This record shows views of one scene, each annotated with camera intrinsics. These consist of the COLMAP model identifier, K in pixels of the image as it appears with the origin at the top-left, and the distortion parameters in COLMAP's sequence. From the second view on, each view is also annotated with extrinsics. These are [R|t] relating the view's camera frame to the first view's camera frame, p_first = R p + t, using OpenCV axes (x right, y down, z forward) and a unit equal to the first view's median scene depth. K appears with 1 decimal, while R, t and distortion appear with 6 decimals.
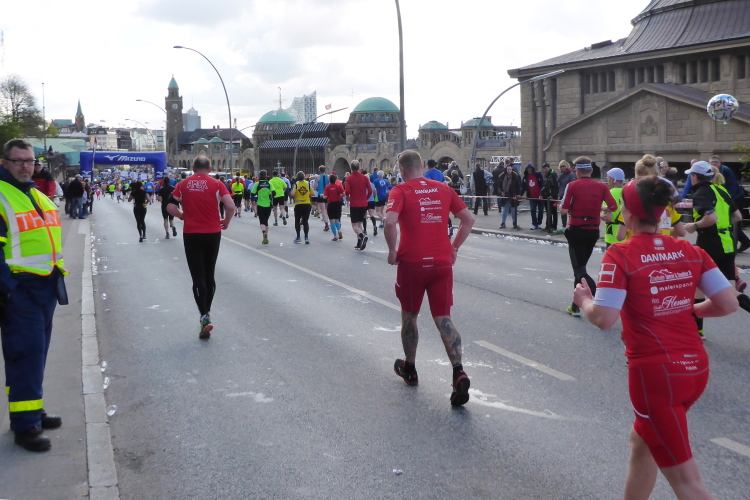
lens RADIAL K [[1302.0, 0, 377.2], [0, 1302.0, 254.5], [0, 0, 1]] dist [-0.061307, 0.000000]
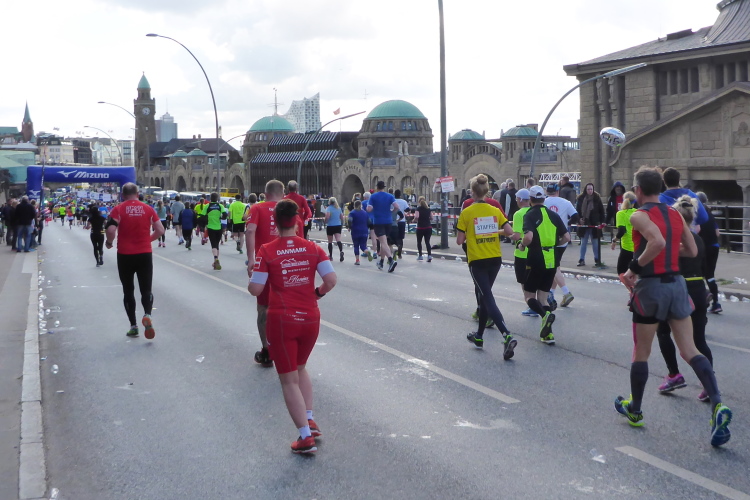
lens RADIAL K [[1302.0, 0, 373.2], [0, 1302.0, 244.4], [0, 0, 1]] dist [-0.061307, 0.000000]
pose [[0.999540, -0.000076, 0.030321, -0.040207], [0.000780, 0.999730, -0.023220, -0.012510], [-0.030312, 0.023233, 0.999270, 0.196830]]
